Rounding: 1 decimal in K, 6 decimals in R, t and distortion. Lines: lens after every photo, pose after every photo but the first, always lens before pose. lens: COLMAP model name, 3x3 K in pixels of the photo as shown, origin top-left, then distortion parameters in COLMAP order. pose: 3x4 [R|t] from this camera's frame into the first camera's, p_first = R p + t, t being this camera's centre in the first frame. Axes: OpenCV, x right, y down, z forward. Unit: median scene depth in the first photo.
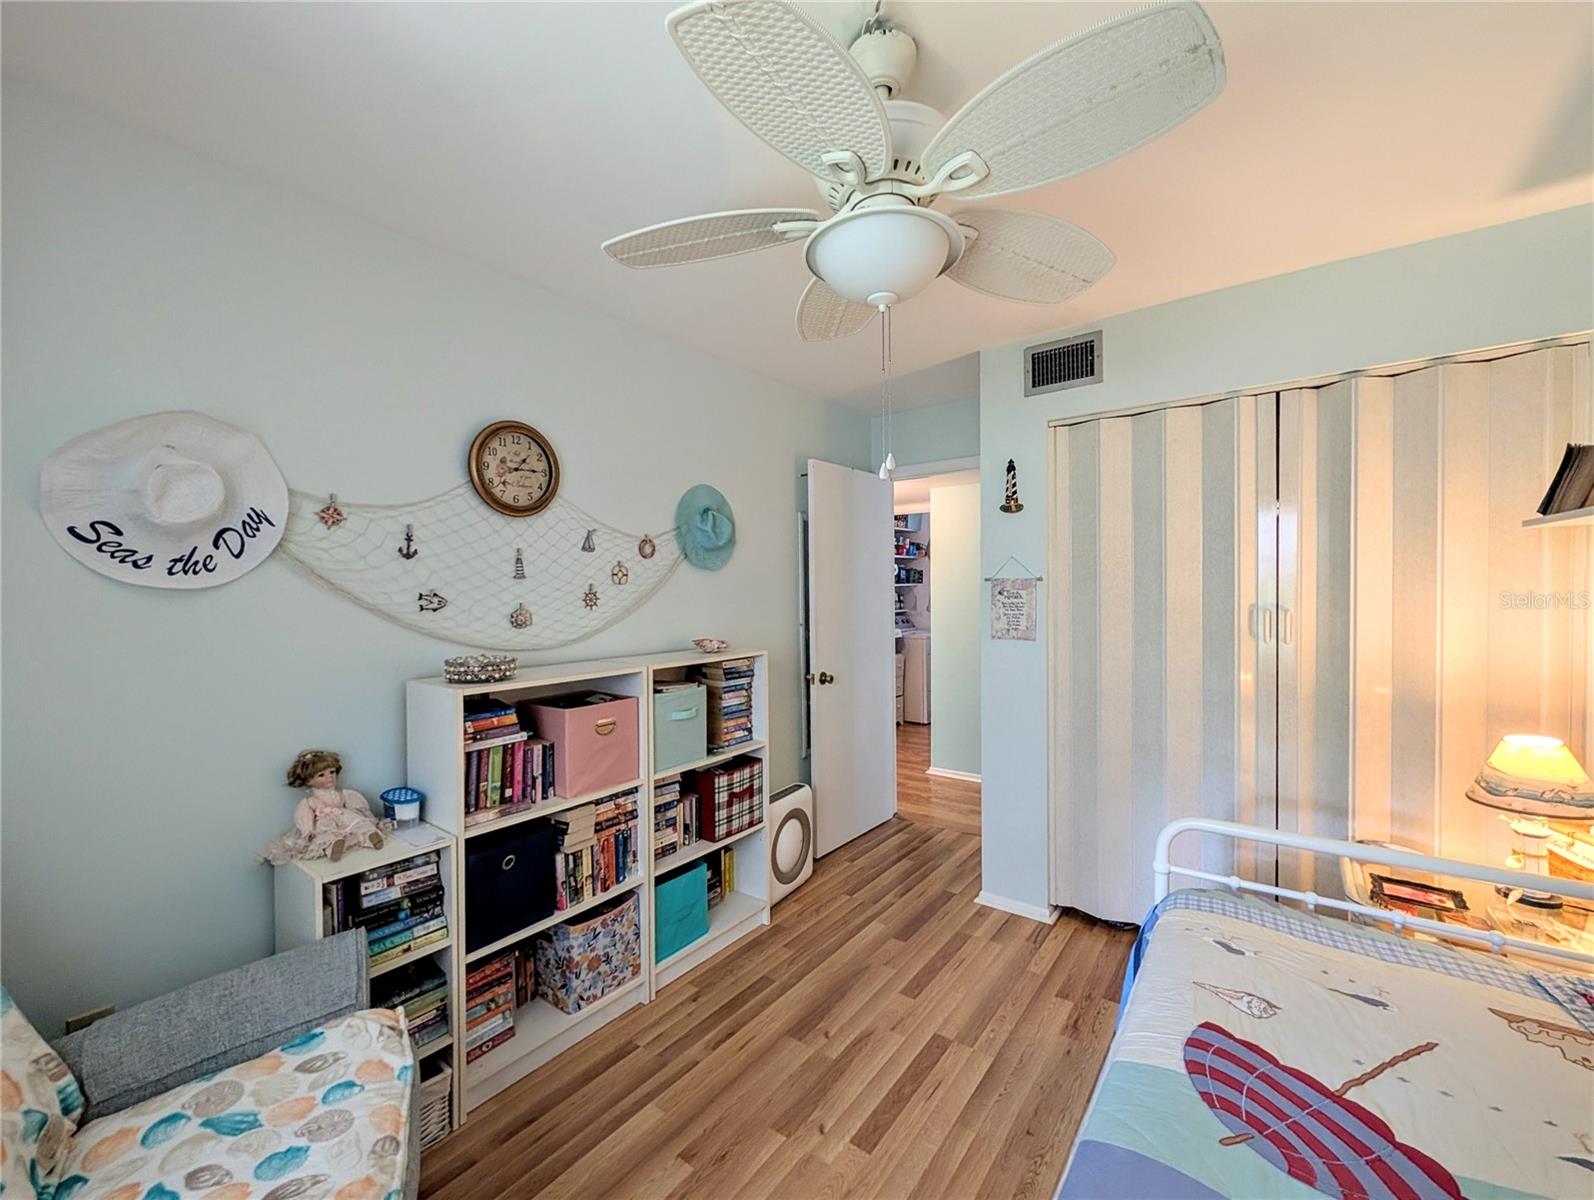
lens RADIAL K [[656.8, 0, 788.1], [0, 656.8, 600.3], [0, 0, 1]] dist [0.001440, 0.000266]
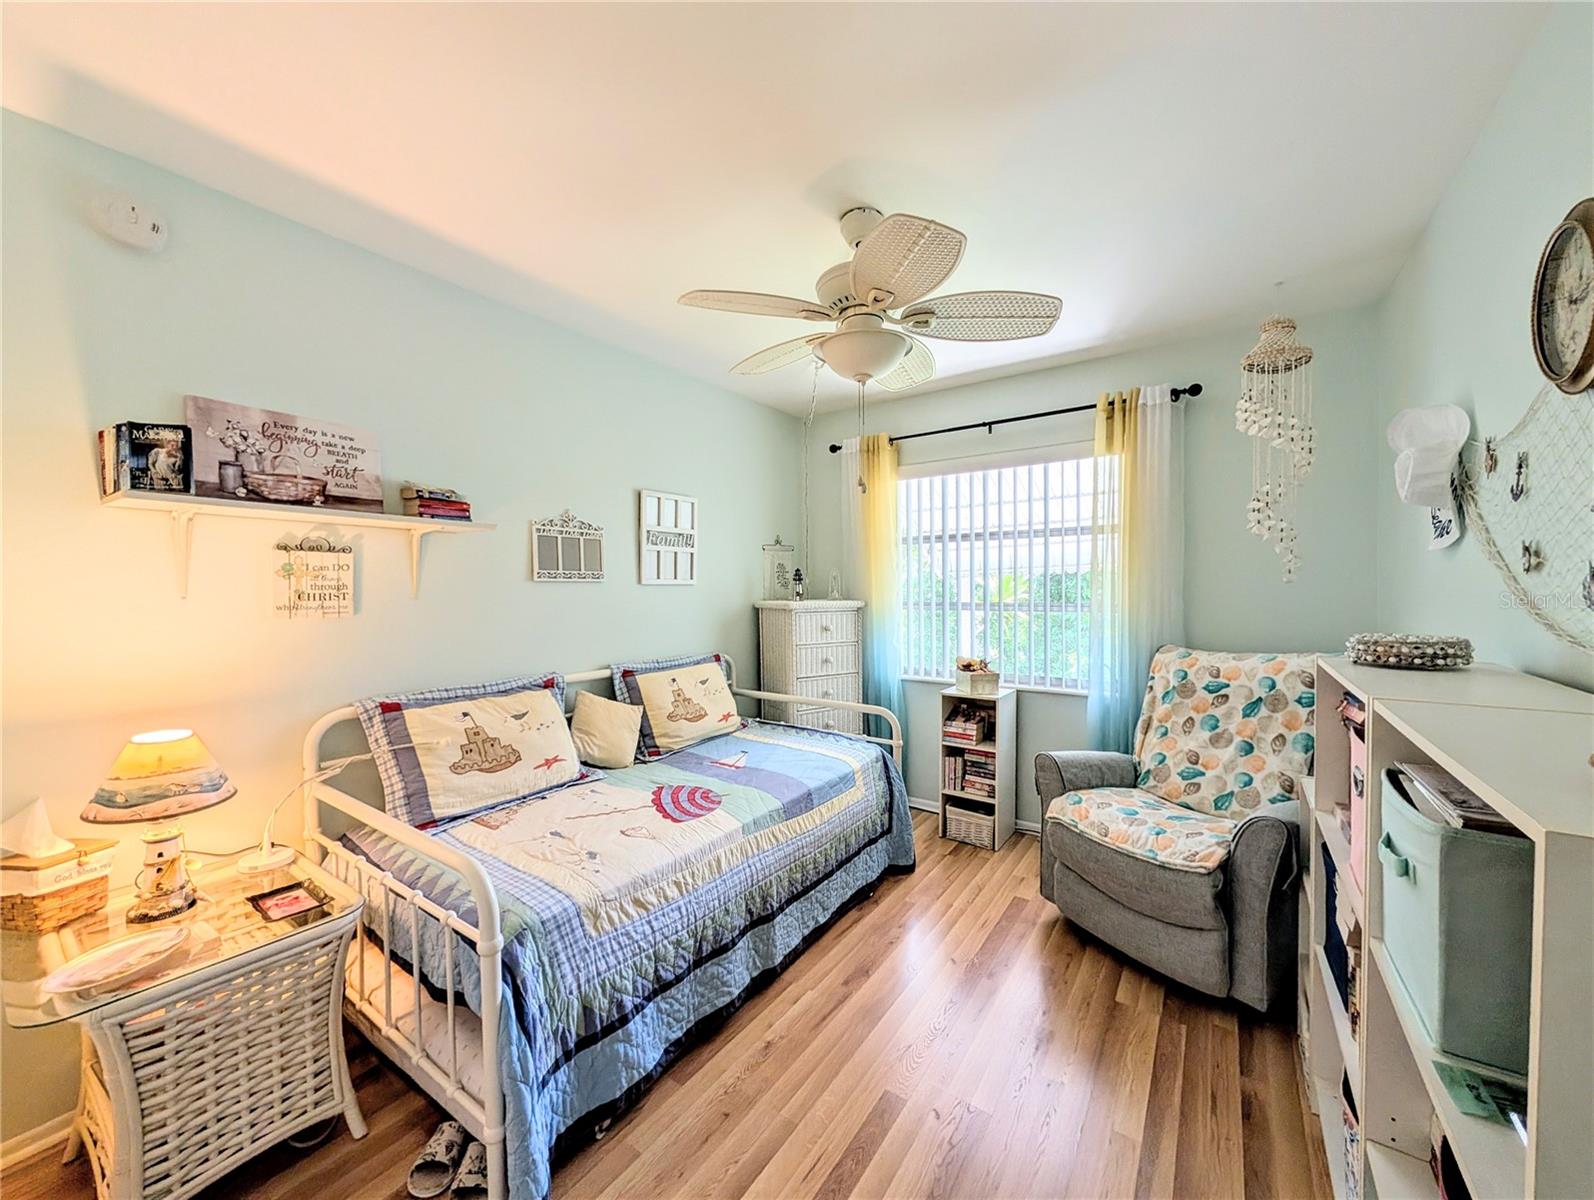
lens RADIAL K [[610.1, 0, 793.4], [0, 610.1, 600.5], [0, 0, 1]] dist [0.003163, -0.000095]
pose [[-0.998927, 0.019964, -0.041789, 0.202980], [0.018044, 0.998786, 0.045827, 0.001911], [0.042653, 0.045024, -0.998075, 1.317222]]
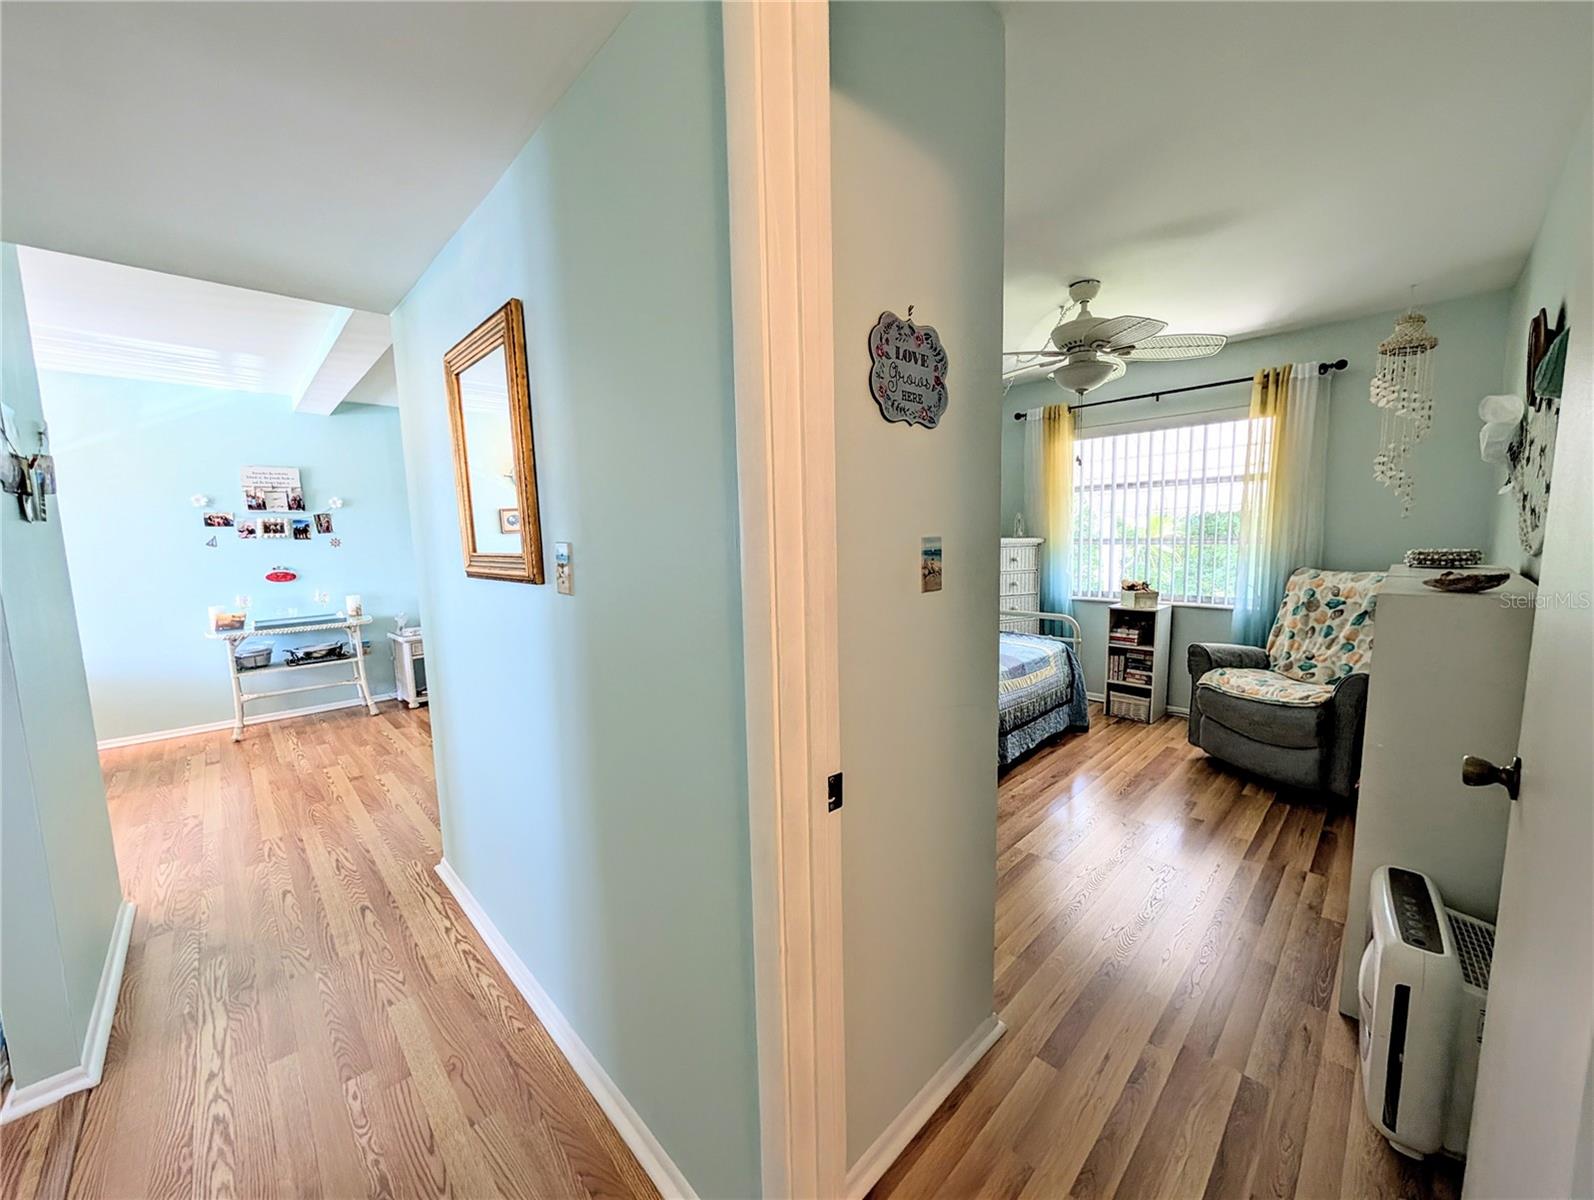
lens RADIAL K [[610.1, 0, 794.2], [0, 610.1, 600.4], [0, 0, 1]] dist [0.003163, -0.000095]
pose [[-0.989903, 0.019059, 0.140459, 0.477016], [0.037861, 0.990469, 0.132430, -0.015246], [-0.136596, 0.136411, -0.981190, 1.850418]]
